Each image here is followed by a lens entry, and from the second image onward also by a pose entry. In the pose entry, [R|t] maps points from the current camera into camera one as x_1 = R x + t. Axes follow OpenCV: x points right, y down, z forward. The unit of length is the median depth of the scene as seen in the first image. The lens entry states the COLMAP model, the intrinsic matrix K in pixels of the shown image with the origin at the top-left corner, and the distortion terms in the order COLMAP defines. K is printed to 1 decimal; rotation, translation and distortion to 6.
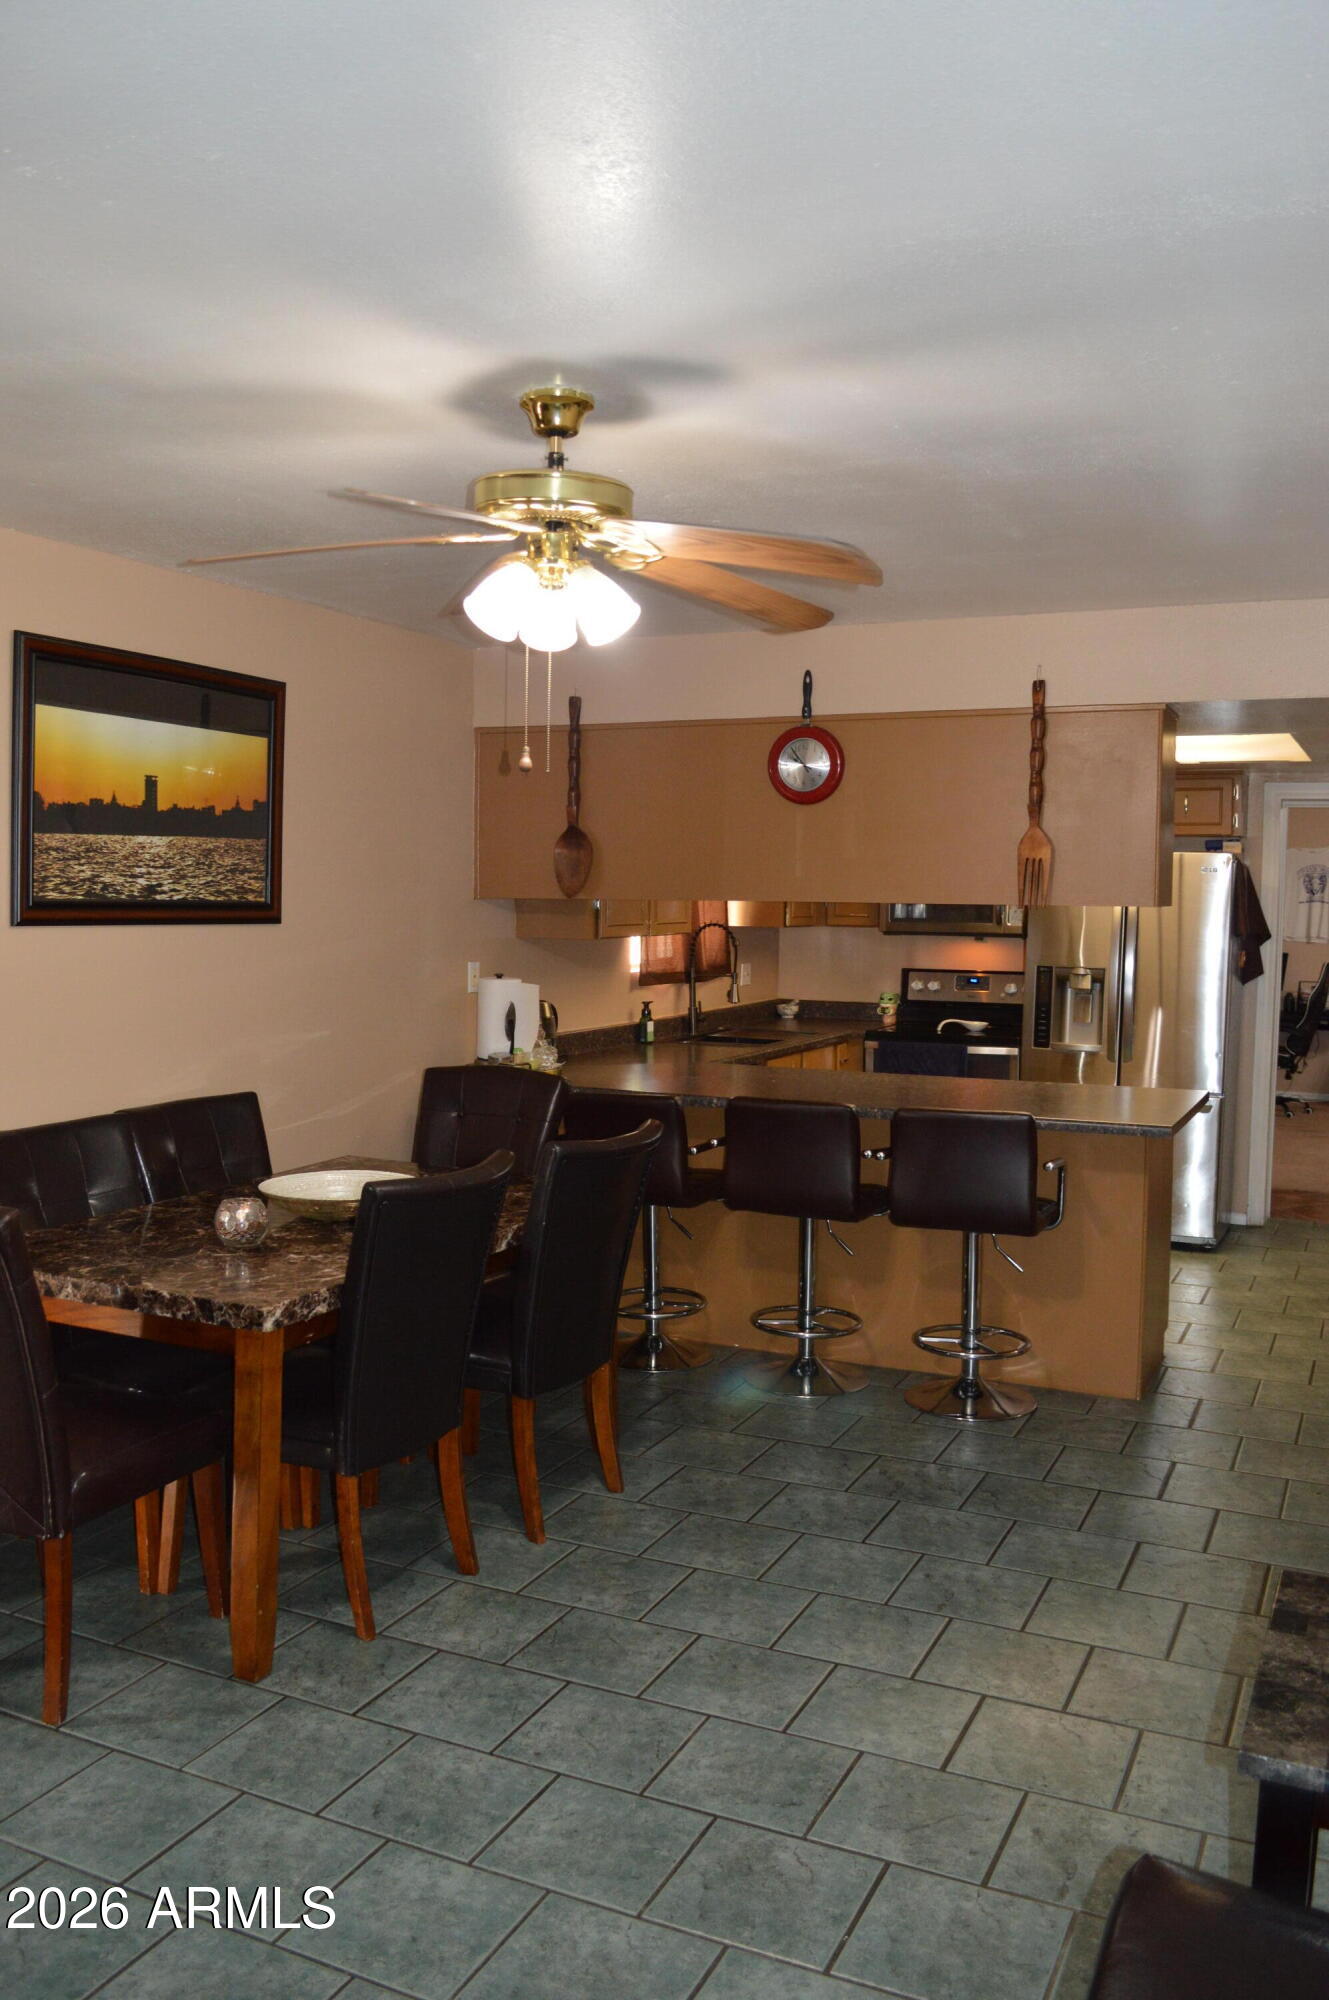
lens RADIAL K [[1607.3, 0, 664.5], [0, 1607.3, 1000.0], [0, 0, 1]] dist [-0.085066, 0.017578]
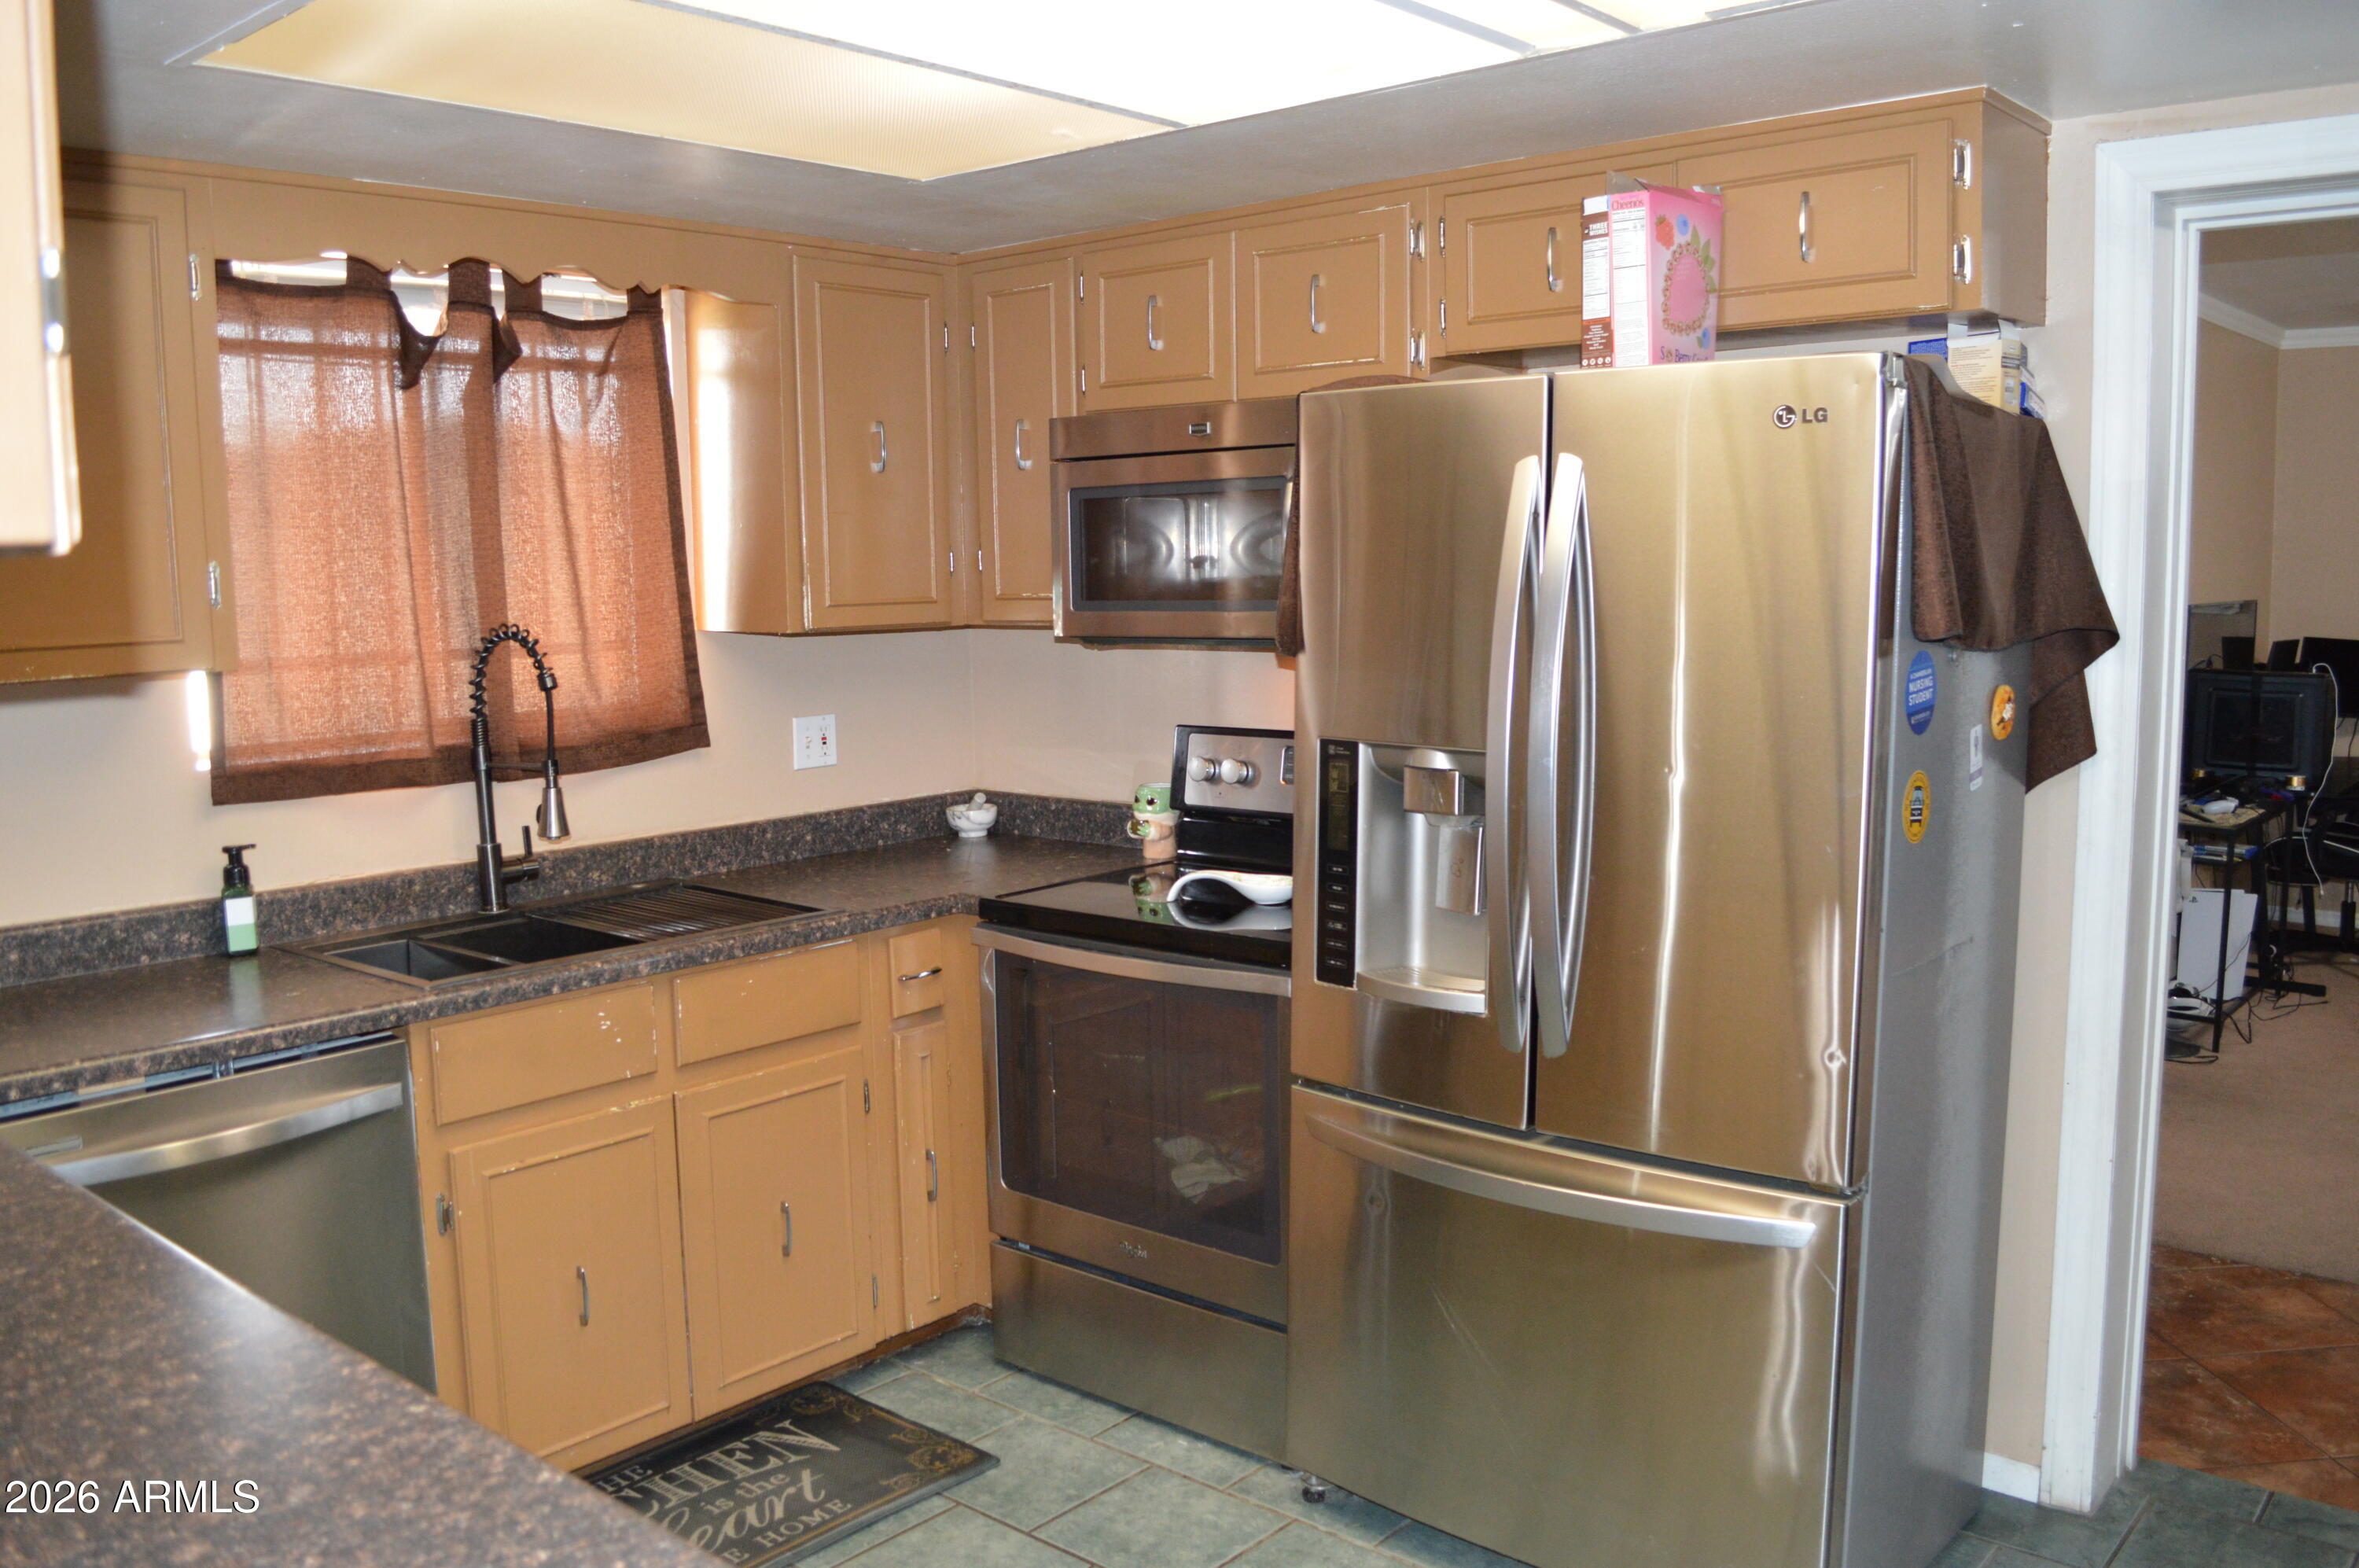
lens RADIAL K [[1895.9, 0, 1178.1], [0, 1895.9, 768.8], [0, 0, 1]] dist [-0.085066, 0.017578]
pose [[0.962066, 0.002599, -0.272805, 0.310935], [0.009874, 0.998968, 0.044338, -0.033302], [0.272639, -0.045350, 0.961047, 0.611077]]
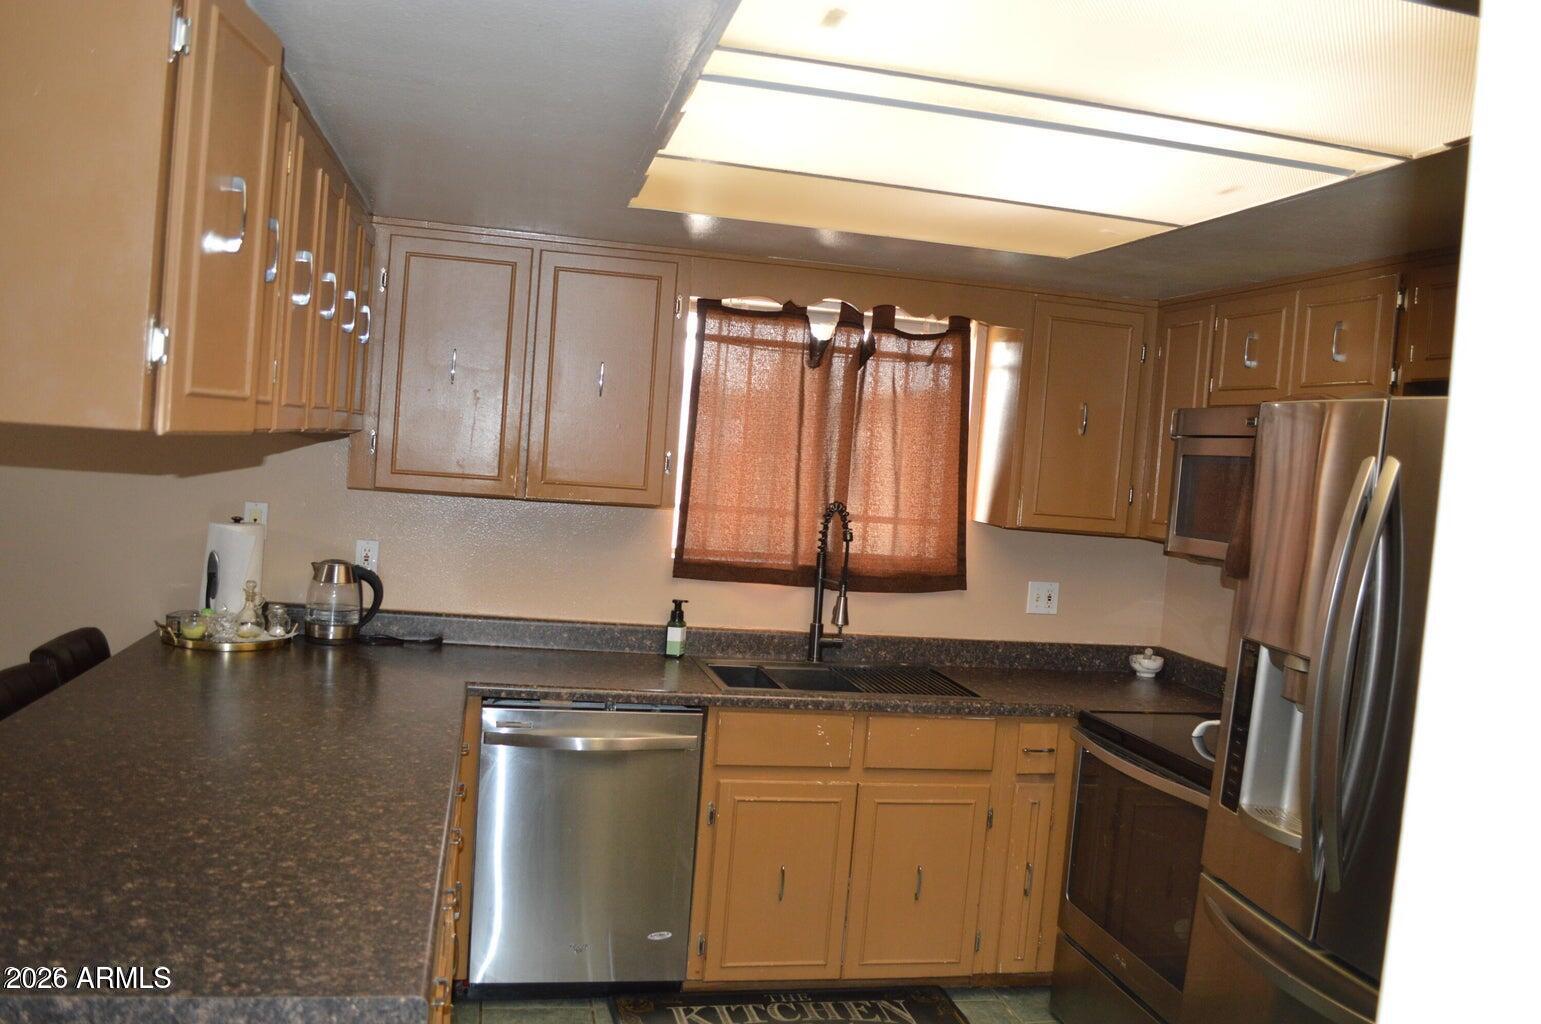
lens RADIAL K [[1238.5, 0, 769.6], [0, 1238.5, 502.1], [0, 0, 1]] dist [-0.085066, 0.017578]
pose [[0.609018, 0.070151, -0.790048, 0.433351], [-0.124818, 0.992146, -0.008122, -0.041745], [0.783274, 0.103559, 0.612991, 0.655677]]
